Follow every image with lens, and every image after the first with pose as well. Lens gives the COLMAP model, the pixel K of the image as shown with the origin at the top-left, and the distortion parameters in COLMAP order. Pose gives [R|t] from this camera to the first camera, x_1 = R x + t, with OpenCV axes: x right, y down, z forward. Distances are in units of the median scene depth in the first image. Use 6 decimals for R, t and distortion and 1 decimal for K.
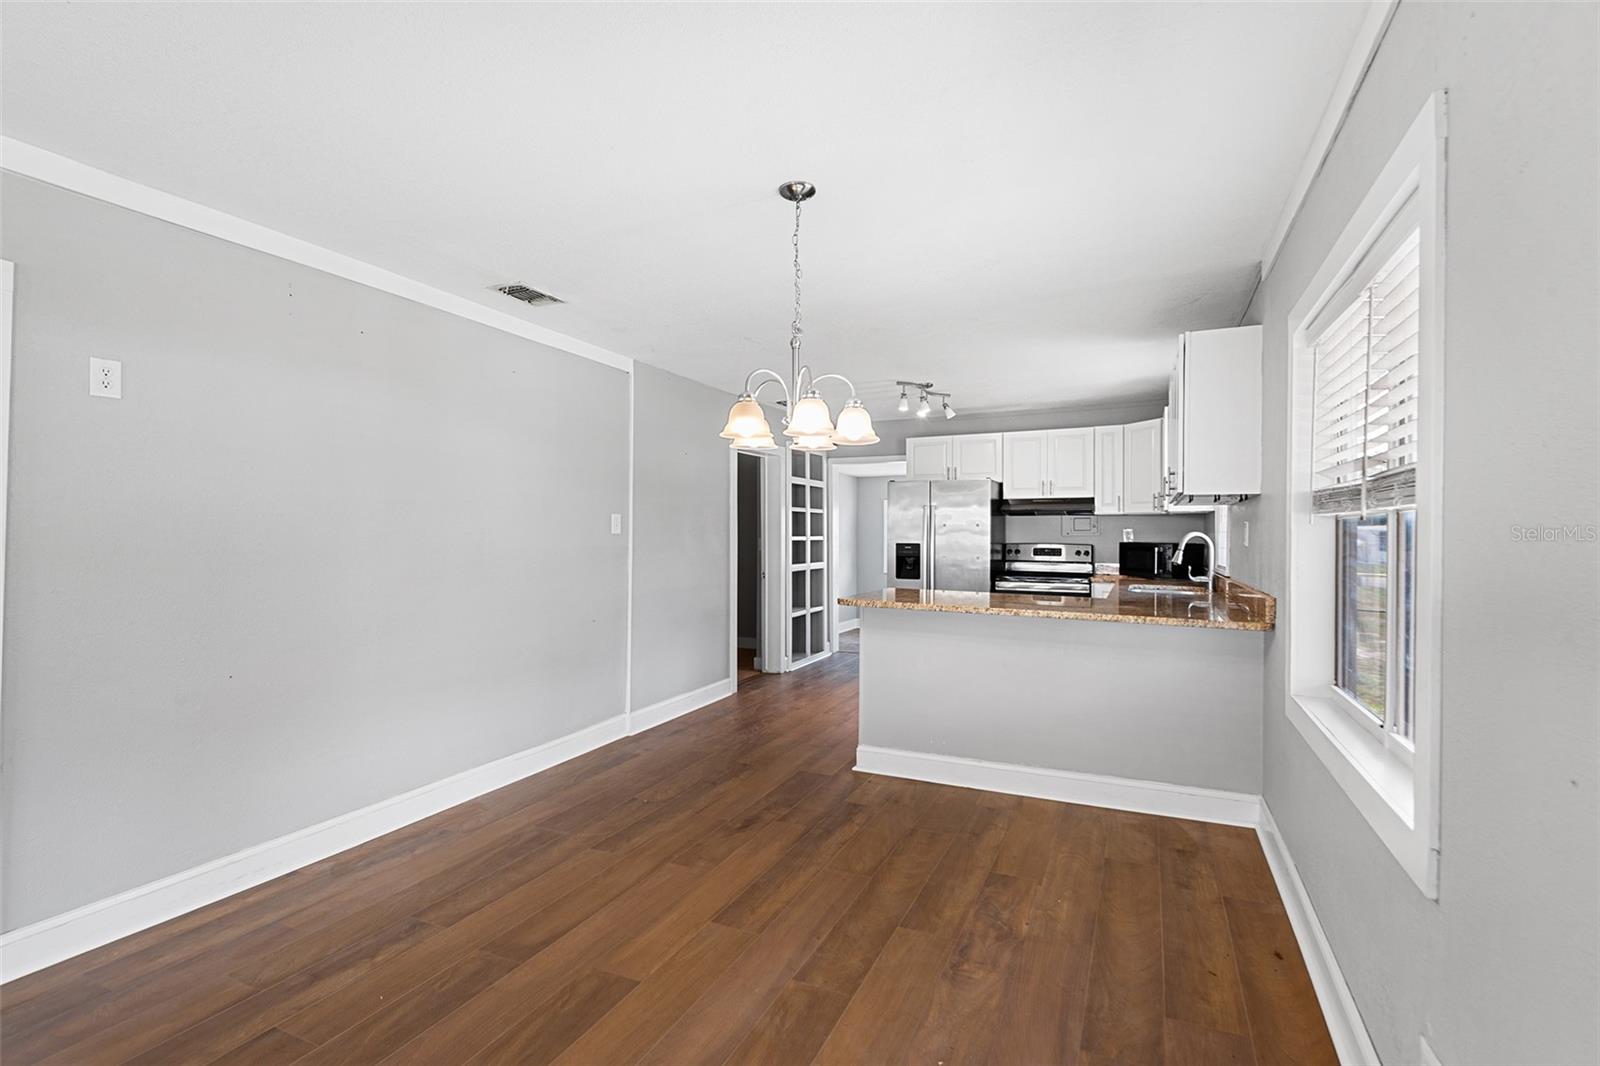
lens RADIAL K [[728.3, 0, 799.5], [0, 728.3, 528.0], [0, 0, 1]] dist [0.043702, -0.027695]
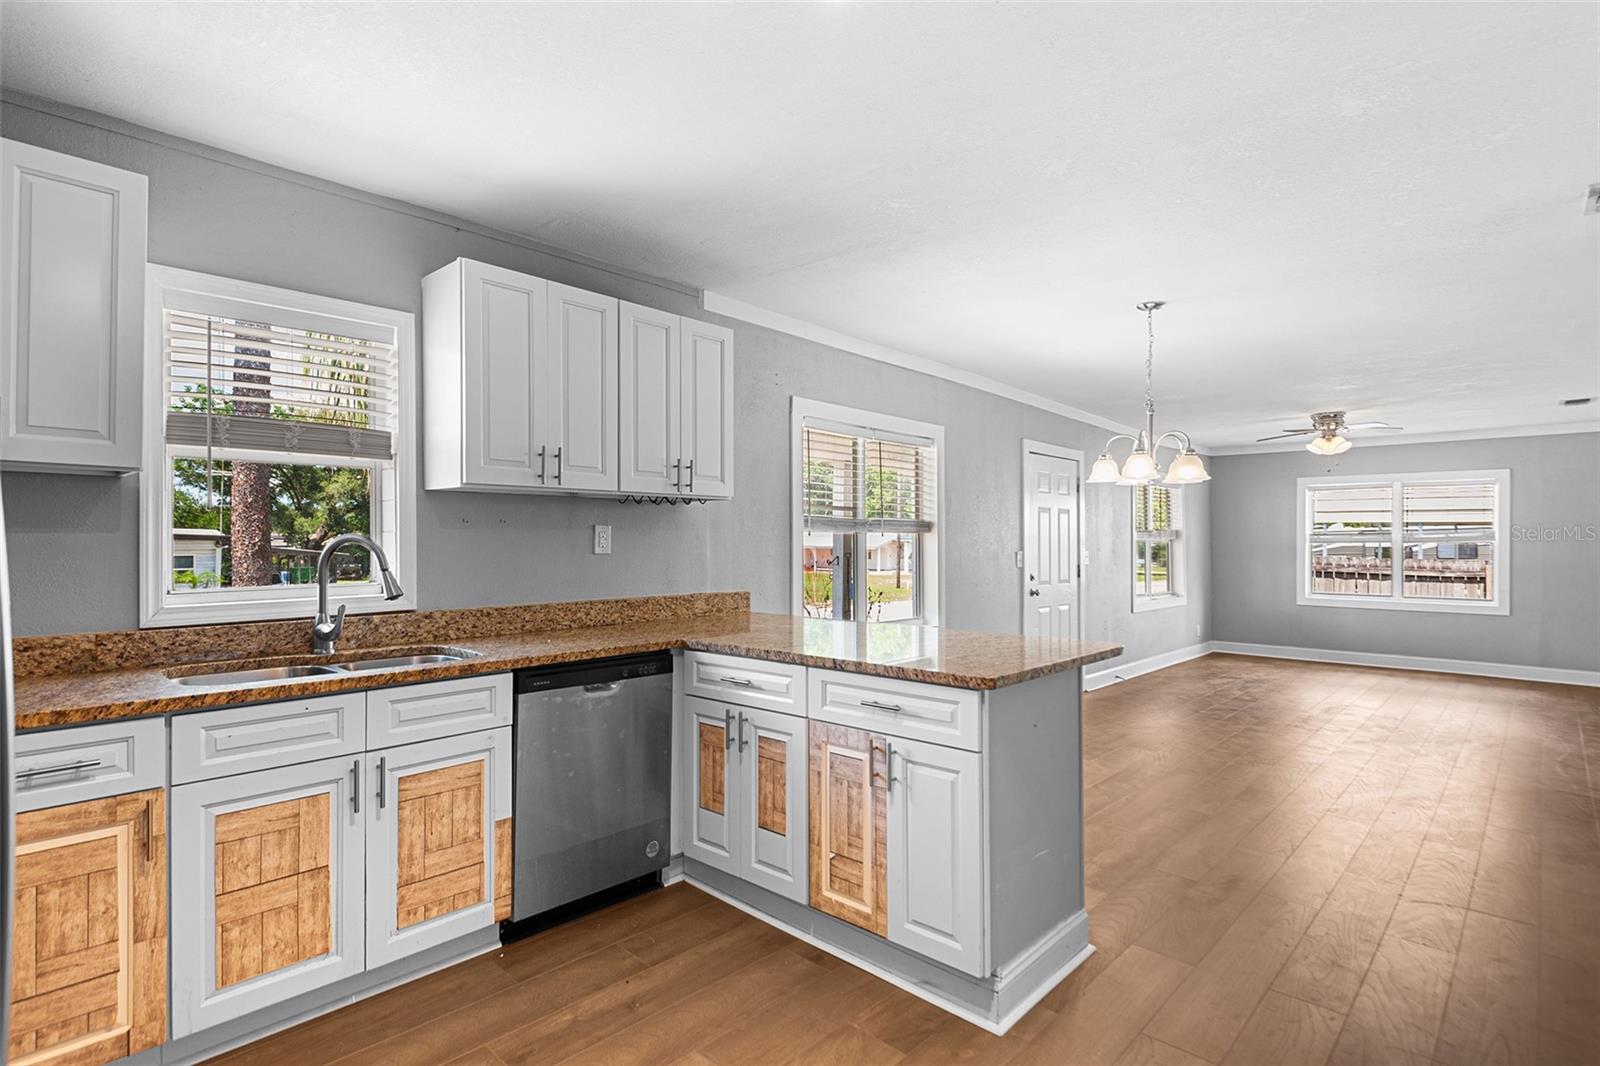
lens RADIAL K [[788.3, 0, 791.0], [0, 788.3, 533.2], [0, 0, 1]] dist [0.030451, -0.023414]
pose [[-0.949595, -0.010211, 0.313313, 0.073138], [-0.014695, 0.999821, -0.011954, 0.005618], [-0.313135, -0.015956, -0.949575, 1.141257]]
